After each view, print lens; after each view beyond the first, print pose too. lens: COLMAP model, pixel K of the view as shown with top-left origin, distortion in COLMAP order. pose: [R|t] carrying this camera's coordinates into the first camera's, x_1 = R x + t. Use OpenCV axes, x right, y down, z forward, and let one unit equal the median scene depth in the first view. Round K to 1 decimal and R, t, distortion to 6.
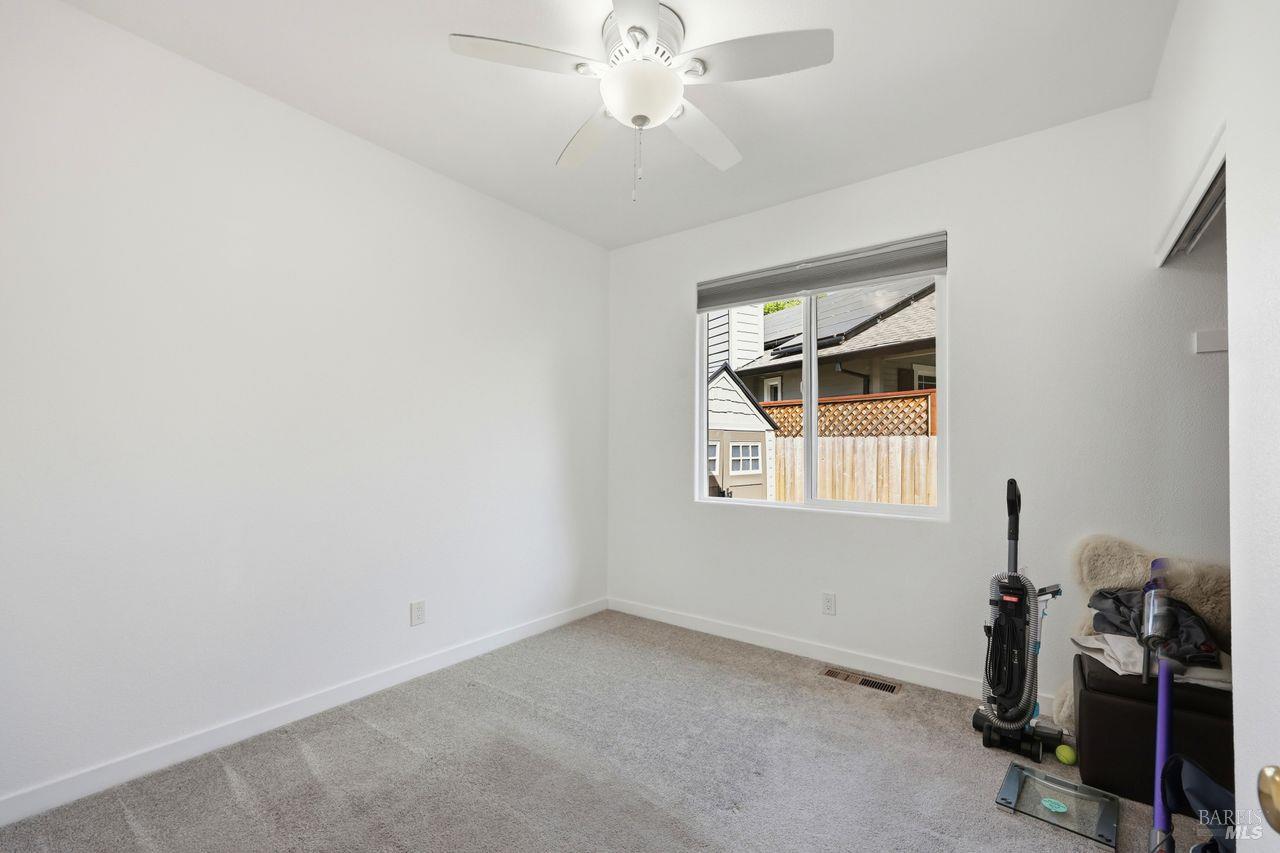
lens RADIAL K [[543.8, 0, 635.8], [0, 543.8, 431.1], [0, 0, 1]] dist [0.016472, -0.000098]
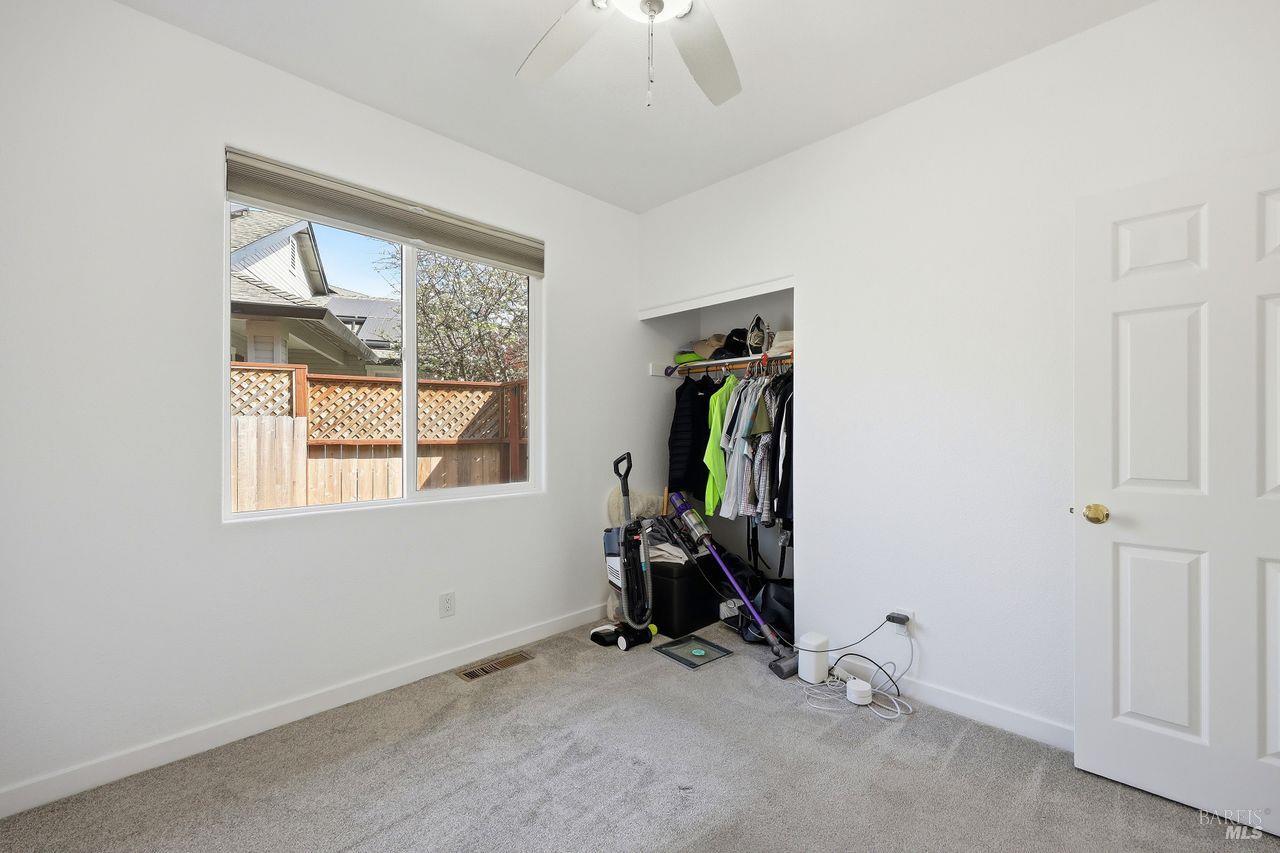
lens RADIAL K [[543.8, 0, 636.8], [0, 543.8, 431.0], [0, 0, 1]] dist [0.016472, -0.000098]
pose [[0.129333, -0.005964, 0.991583, -0.275962], [-0.027389, 0.999579, 0.009584, 0.008132], [-0.991223, -0.028398, 0.129116, 0.328481]]
